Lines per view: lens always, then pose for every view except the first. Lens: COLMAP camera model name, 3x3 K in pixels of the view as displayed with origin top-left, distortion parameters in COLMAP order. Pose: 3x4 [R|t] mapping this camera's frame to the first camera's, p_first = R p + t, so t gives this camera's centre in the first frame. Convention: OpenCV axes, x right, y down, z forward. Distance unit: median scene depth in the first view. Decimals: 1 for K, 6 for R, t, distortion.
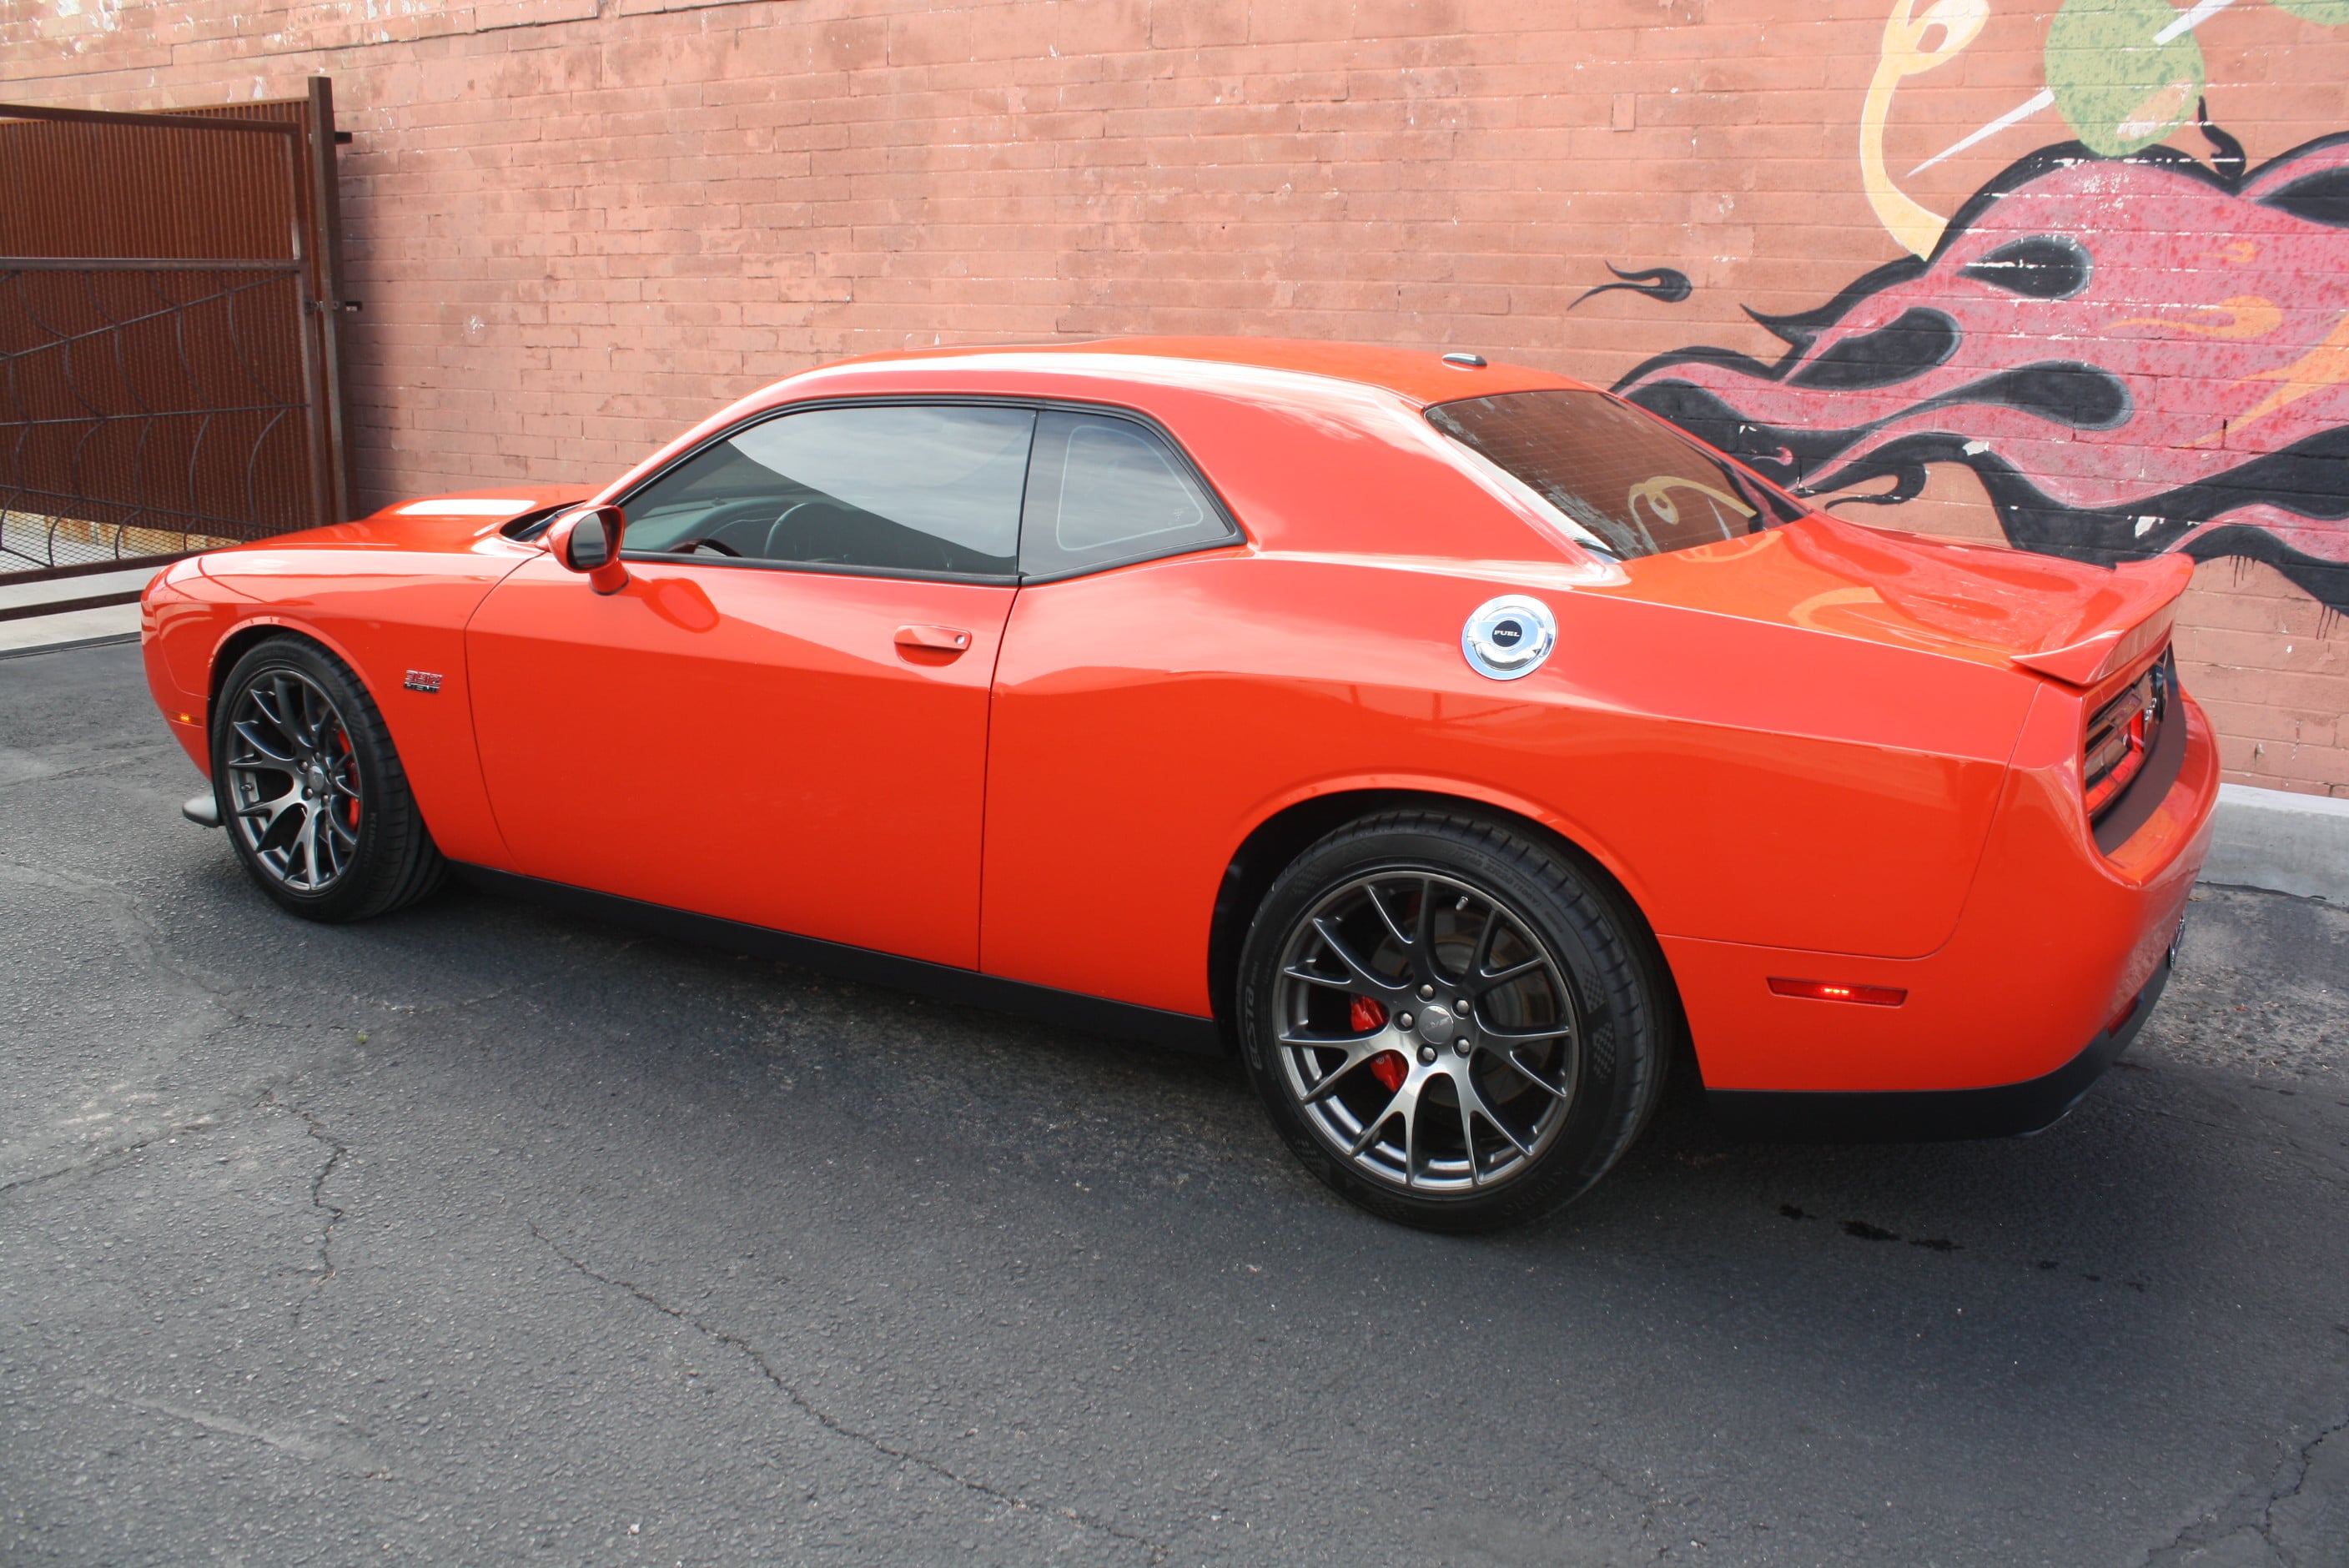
lens RADIAL K [[1977.8, 0, 1186.6], [0, 1977.8, 767.3], [0, 0, 1]] dist [-0.164840, 0.146648]
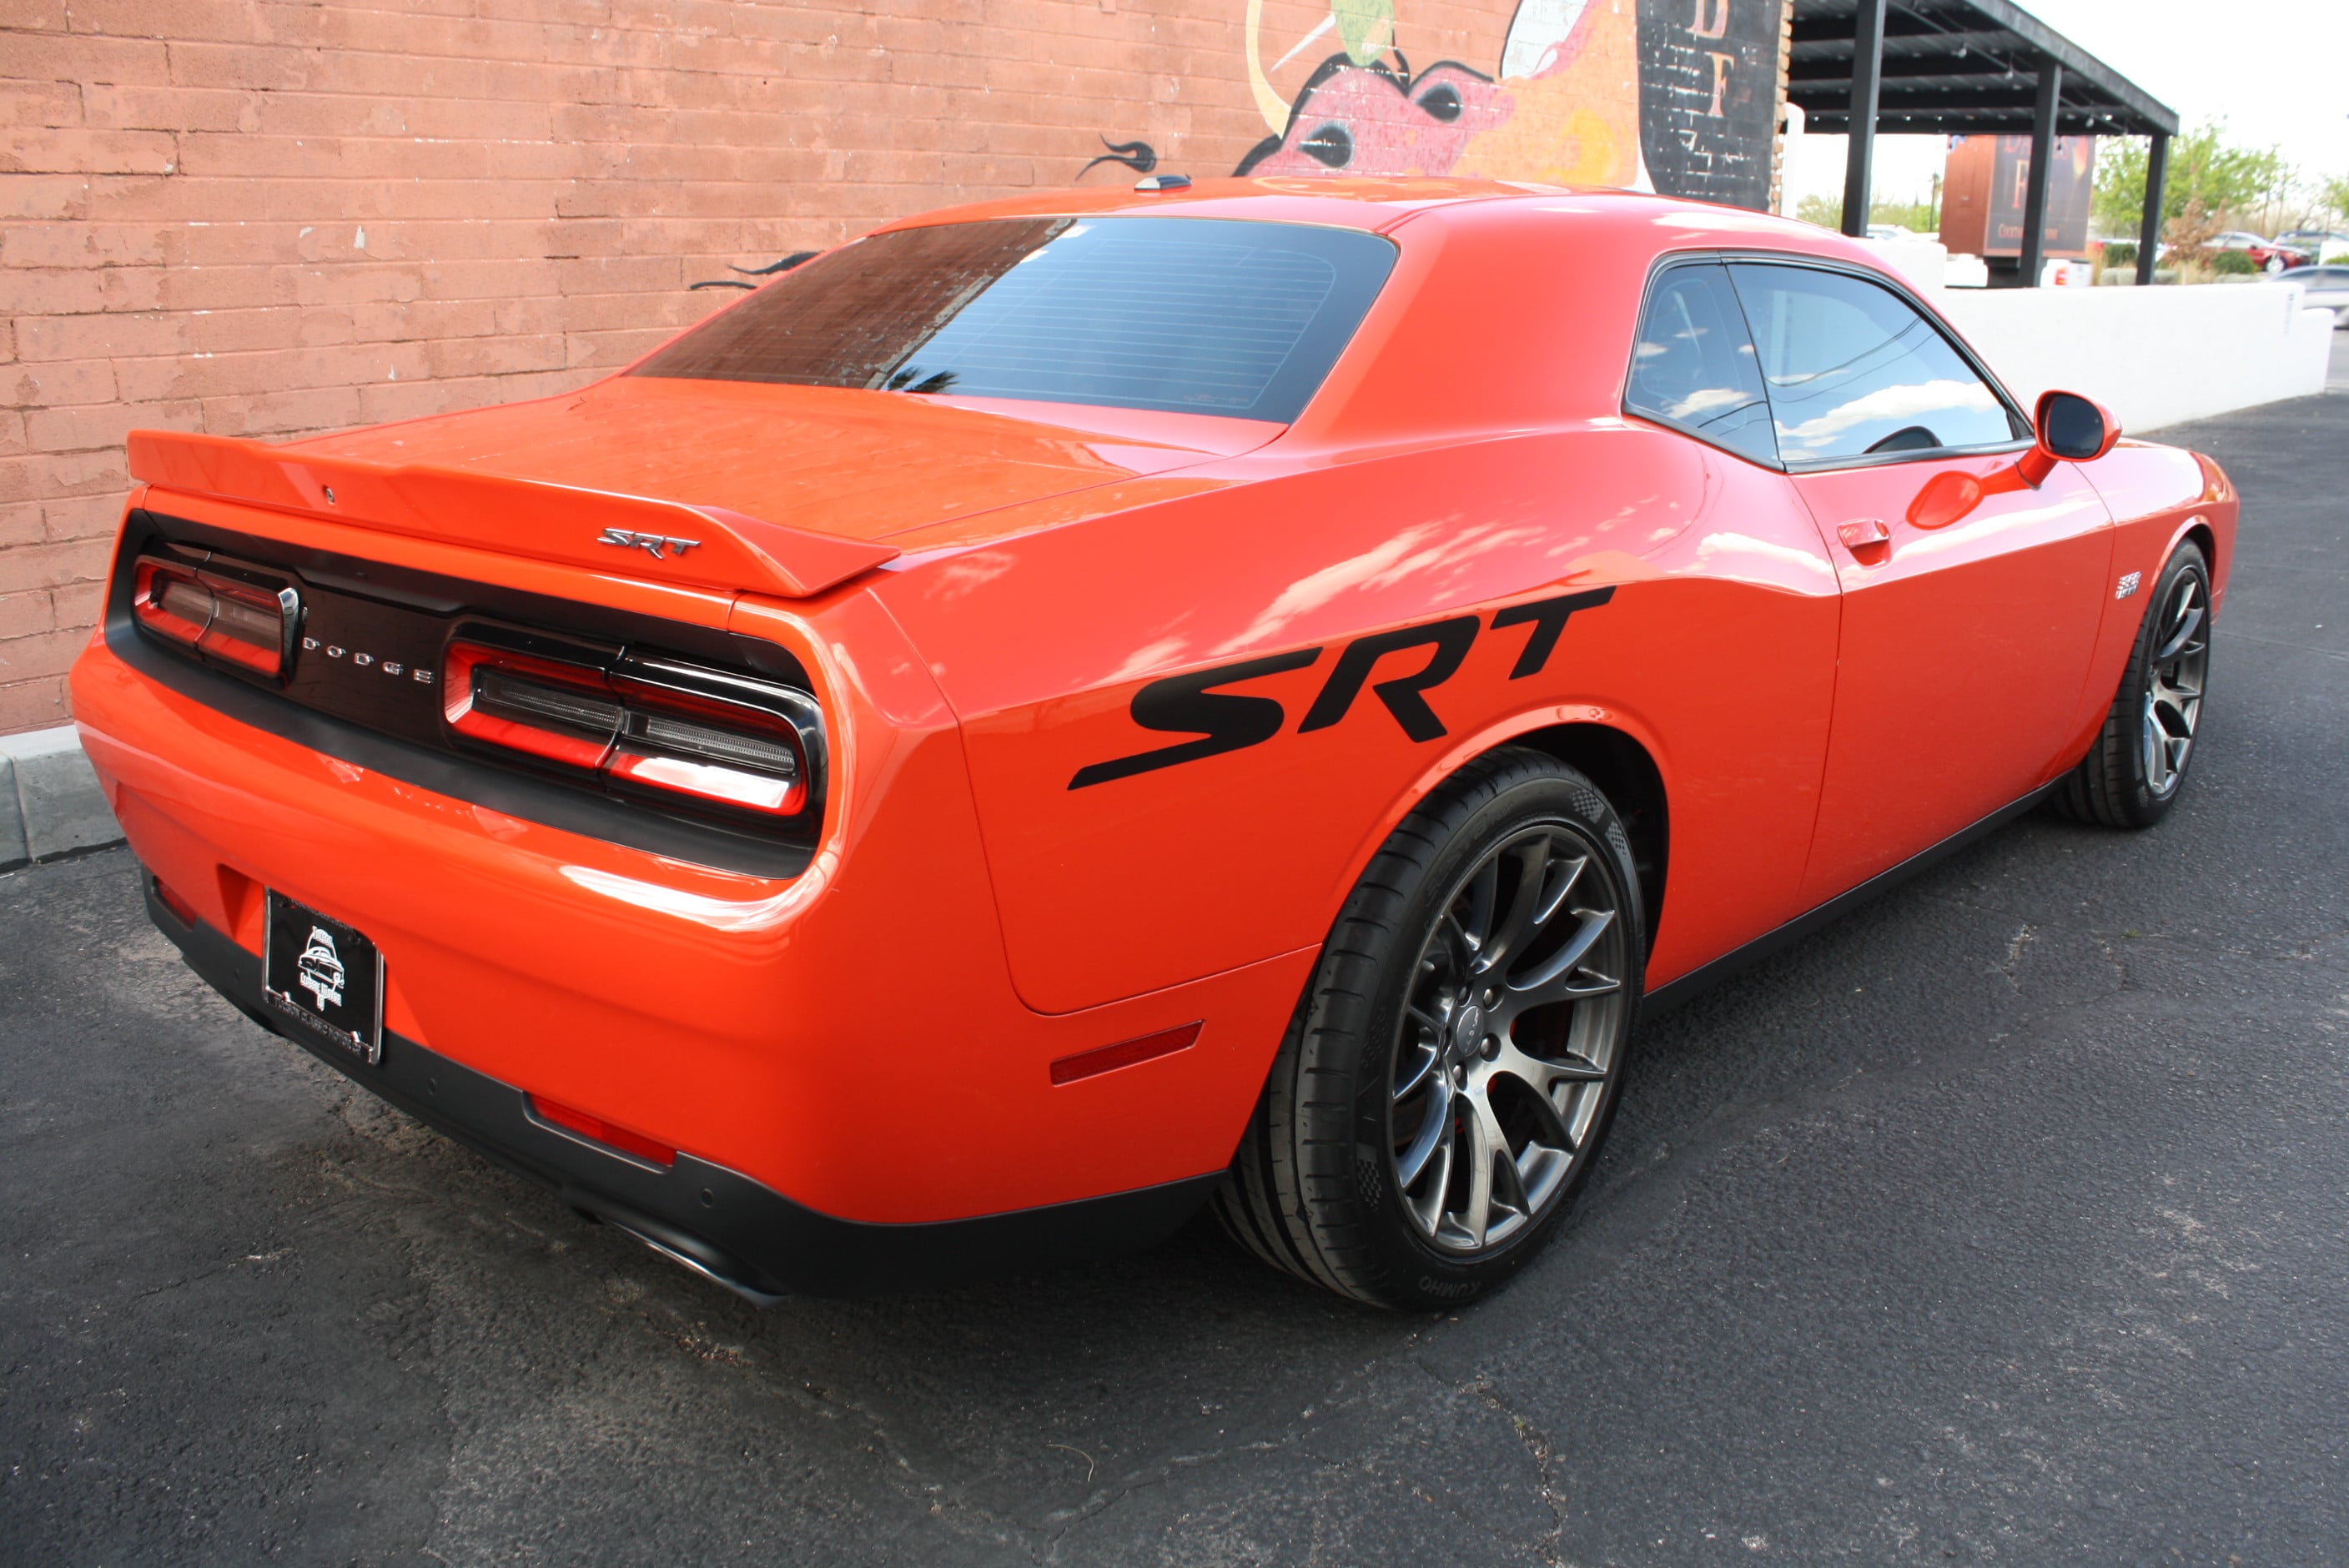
lens RADIAL K [[2007.5, 0, 1202.7], [0, 2007.5, 782.4], [0, 0, 1]] dist [-0.165100, 0.149402]
pose [[0.151825, -0.280612, 0.947737, -0.818279], [0.223959, 0.943681, 0.243533, -0.159212], [-0.962700, 0.175280, 0.206120, 0.710161]]
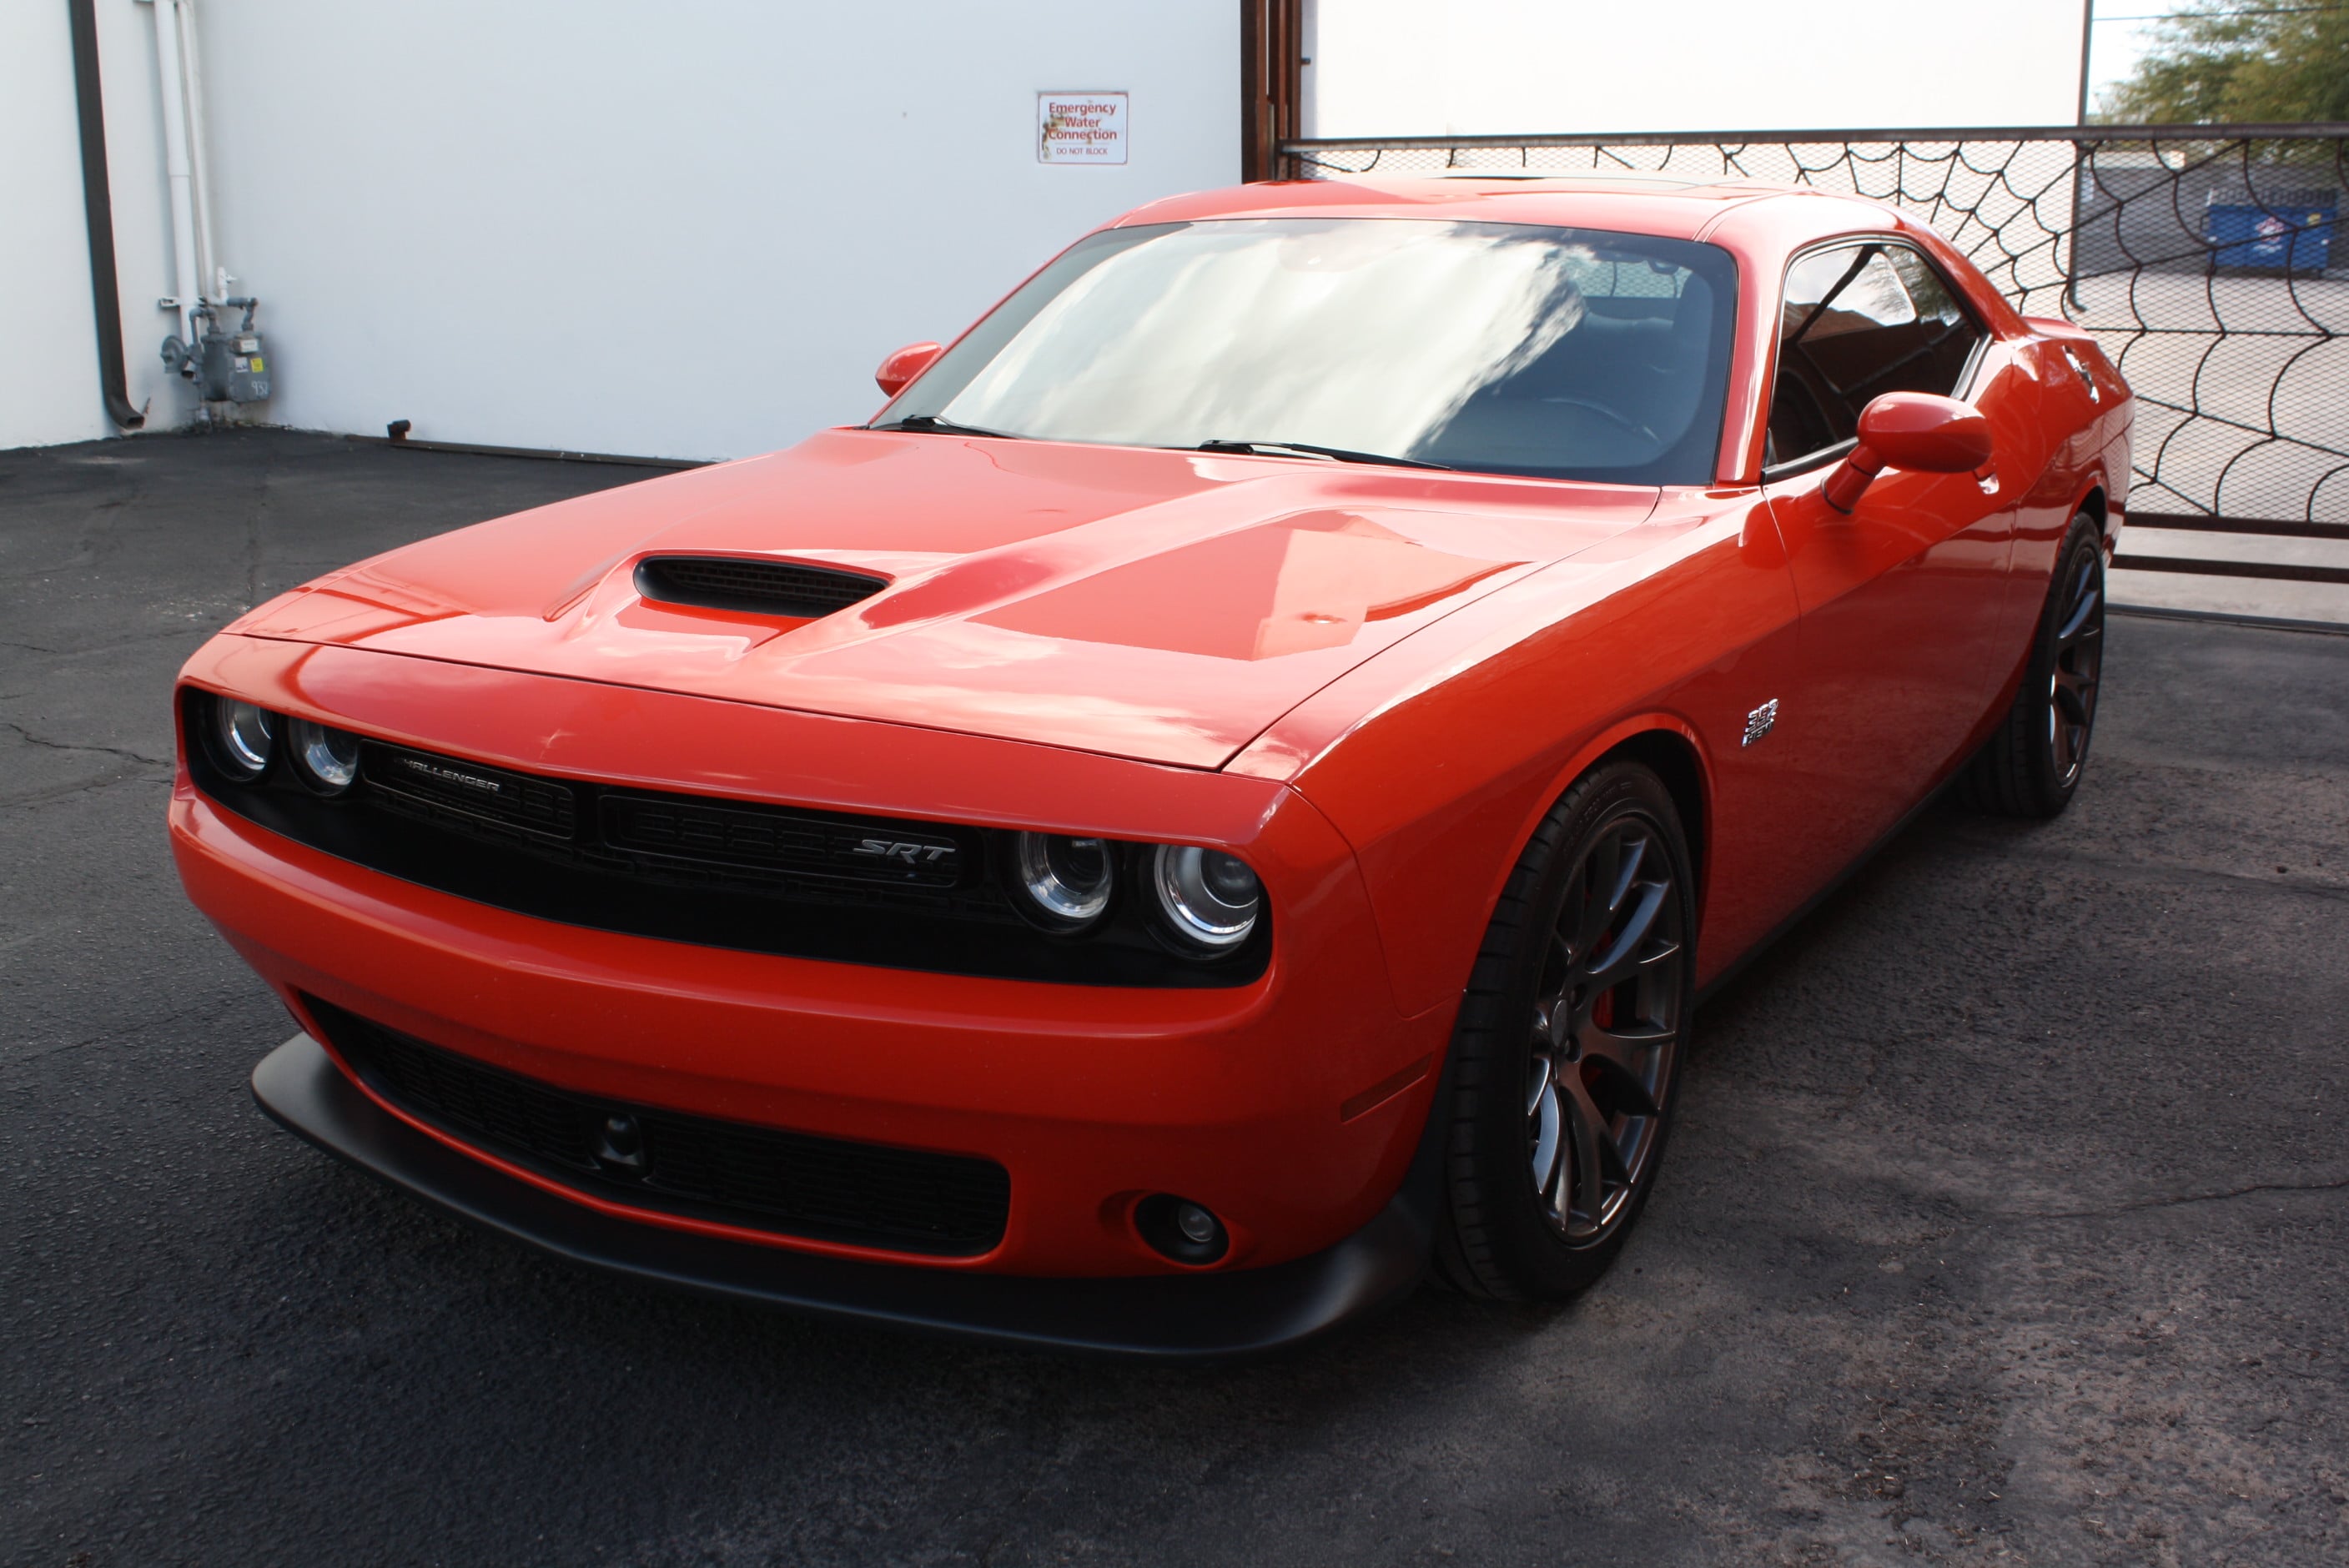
lens RADIAL K [[2488.3, 0, 1217.2], [0, 2488.3, 784.6], [0, 0, 1]] dist [-0.124226, 0.147519]
pose [[0.040182, 0.210128, -0.976848, 0.465436], [-0.234853, 0.952235, 0.195173, -0.116867], [0.971200, 0.221573, 0.087612, 0.624158]]
